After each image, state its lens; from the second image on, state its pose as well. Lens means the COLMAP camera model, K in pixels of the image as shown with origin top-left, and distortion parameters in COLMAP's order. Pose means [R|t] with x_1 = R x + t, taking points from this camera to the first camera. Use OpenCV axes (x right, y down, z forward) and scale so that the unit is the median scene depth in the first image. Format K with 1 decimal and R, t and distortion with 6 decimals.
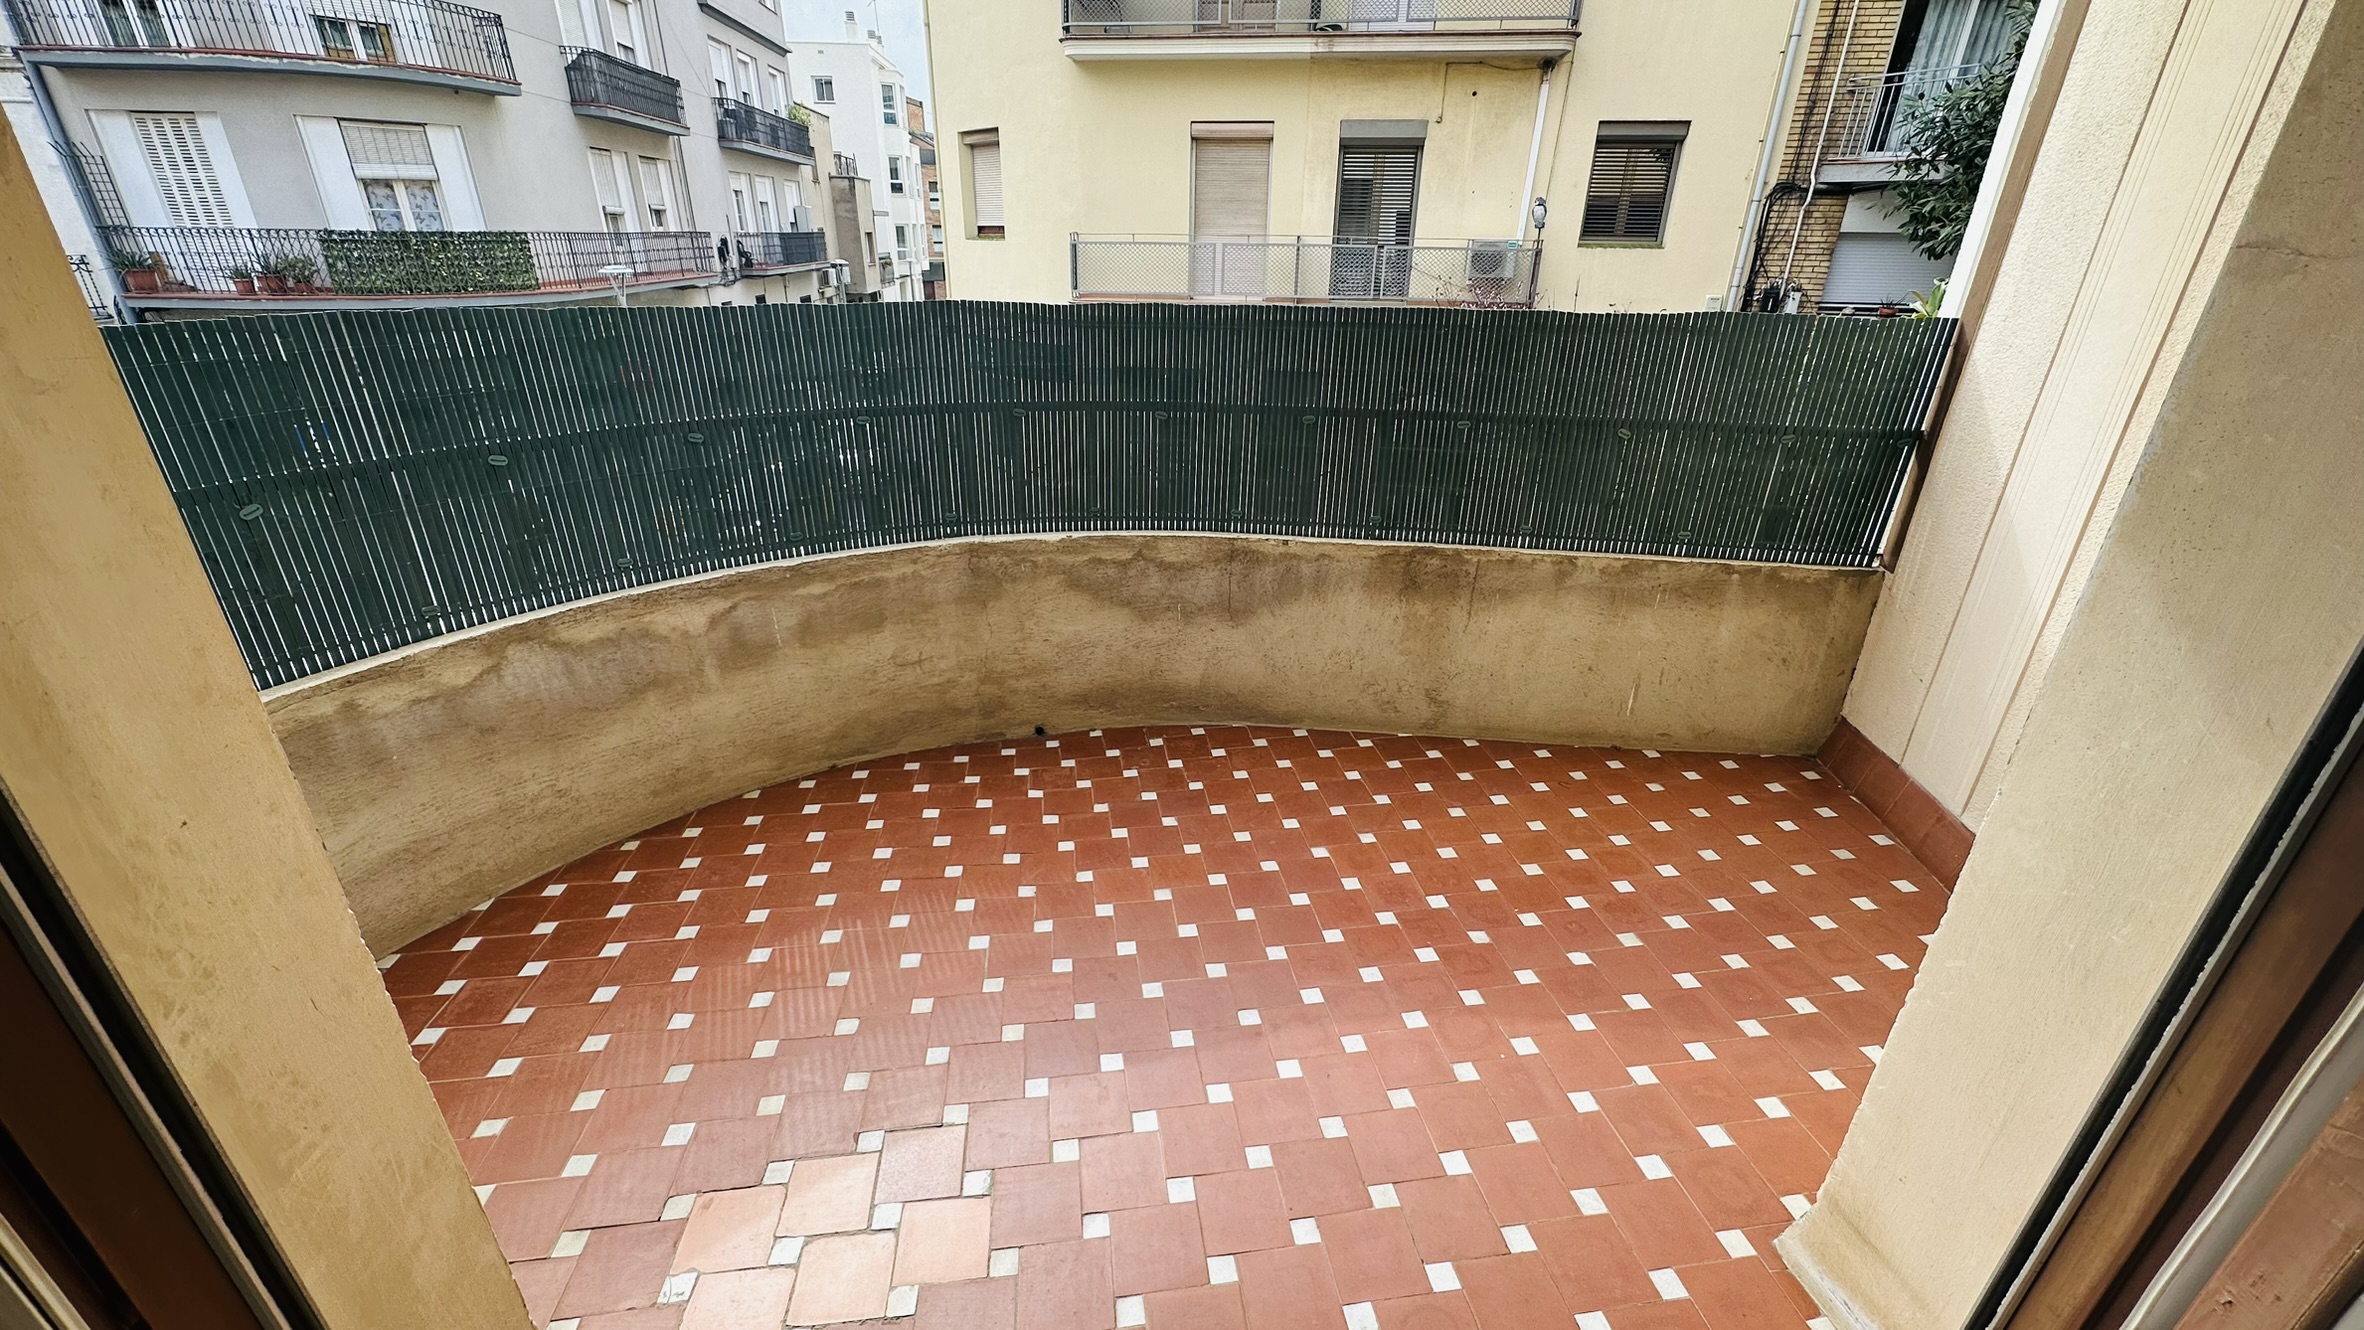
lens RADIAL K [[937.4, 0, 1180.0], [0, 937.4, 668.4], [0, 0, 1]] dist [-0.003739, 0.000470]
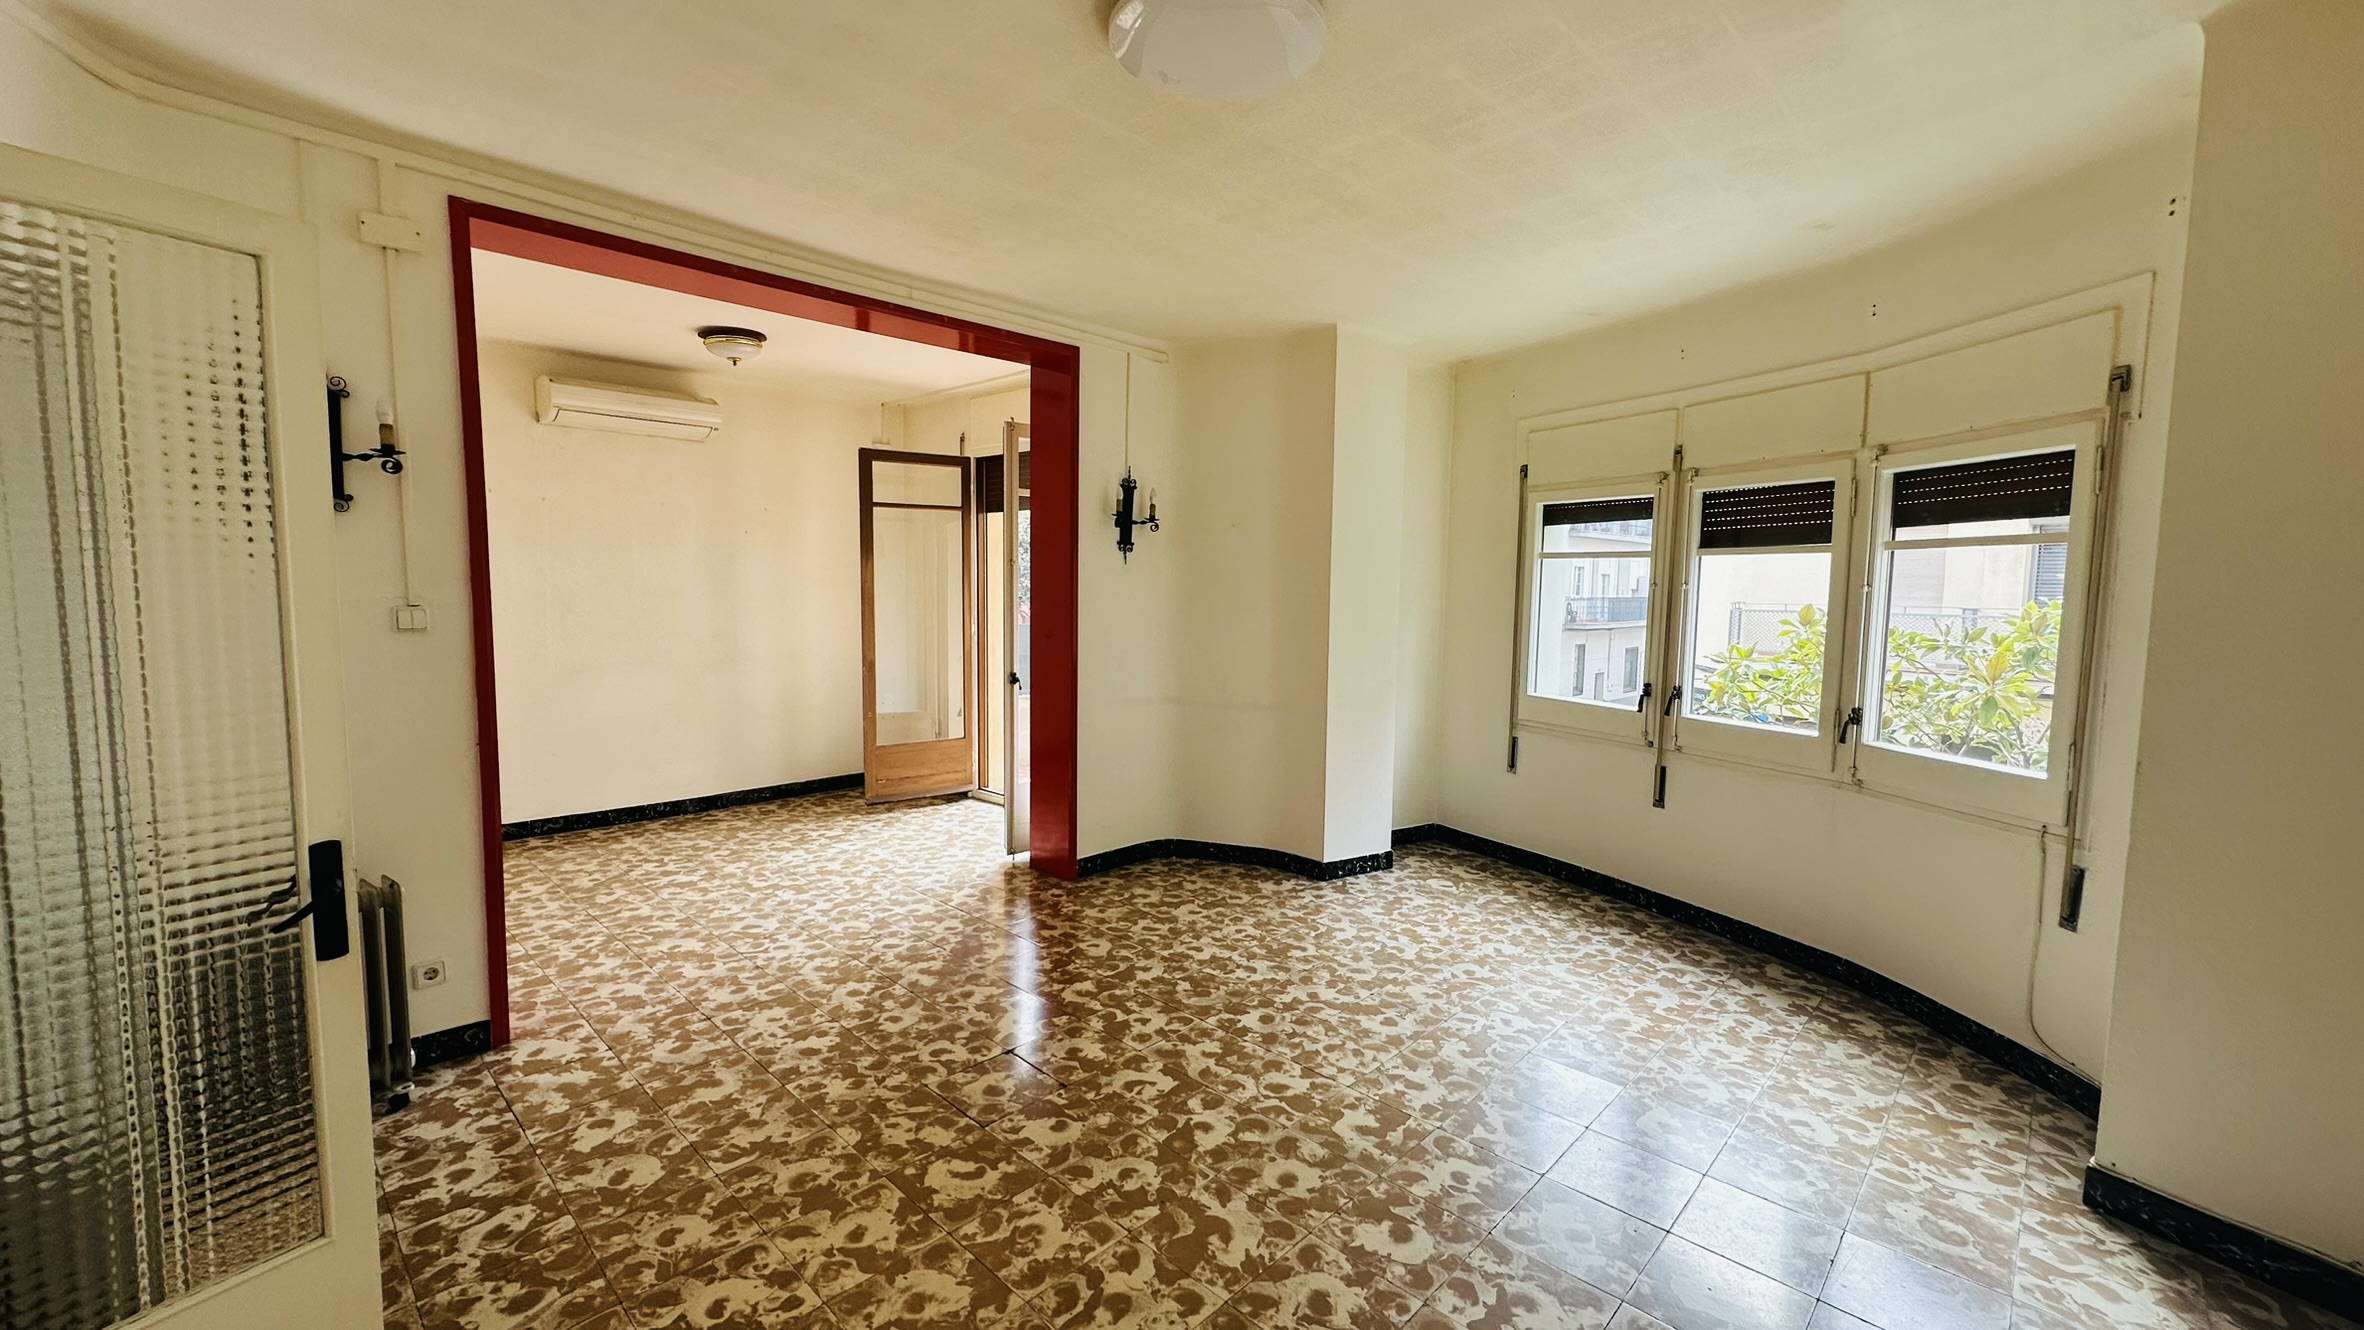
lens RADIAL K [[937.4, 0, 1179.4], [0, 937.4, 664.9], [0, 0, 1]] dist [-0.003739, 0.000470]
pose [[0.622172, 0.062471, -0.780384, 1.974412], [-0.333239, 0.923131, -0.191782, 0.360191], [0.708416, 0.379376, 0.595164, -0.900426]]
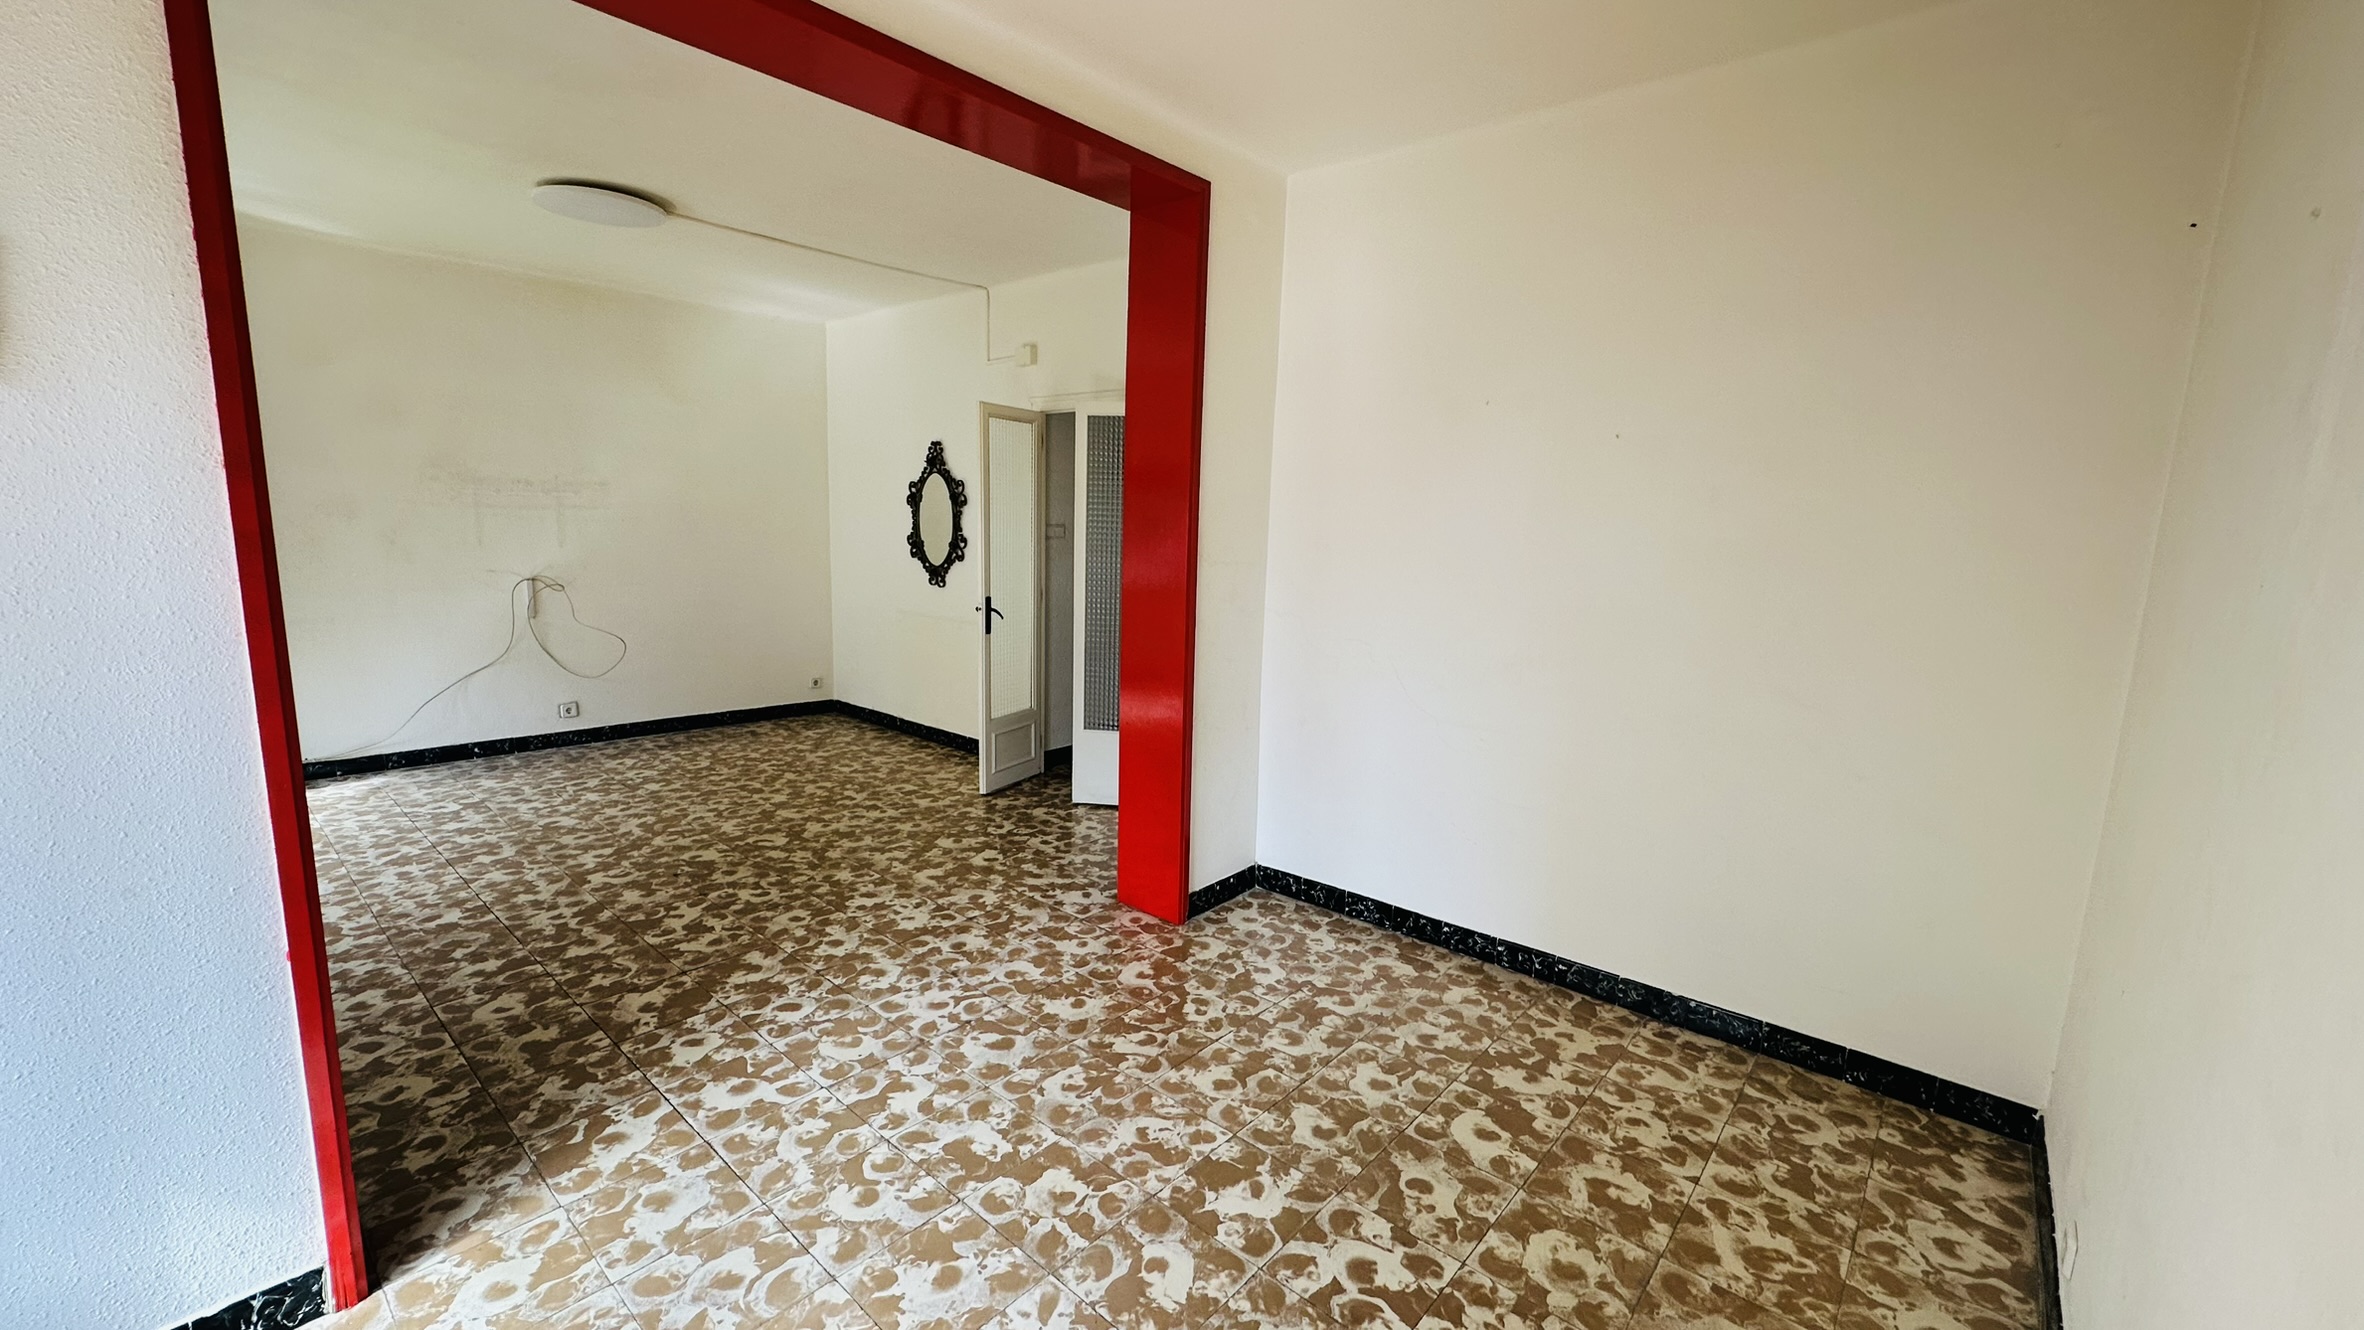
lens RADIAL K [[937.4, 0, 1179.3], [0, 937.4, 664.2], [0, 0, 1]] dist [-0.003739, 0.000470]
pose [[-0.655213, -0.151232, 0.740152, -0.423692], [0.282250, 0.859798, 0.425537, -0.033736], [-0.700736, 0.487726, -0.520665, -0.137215]]
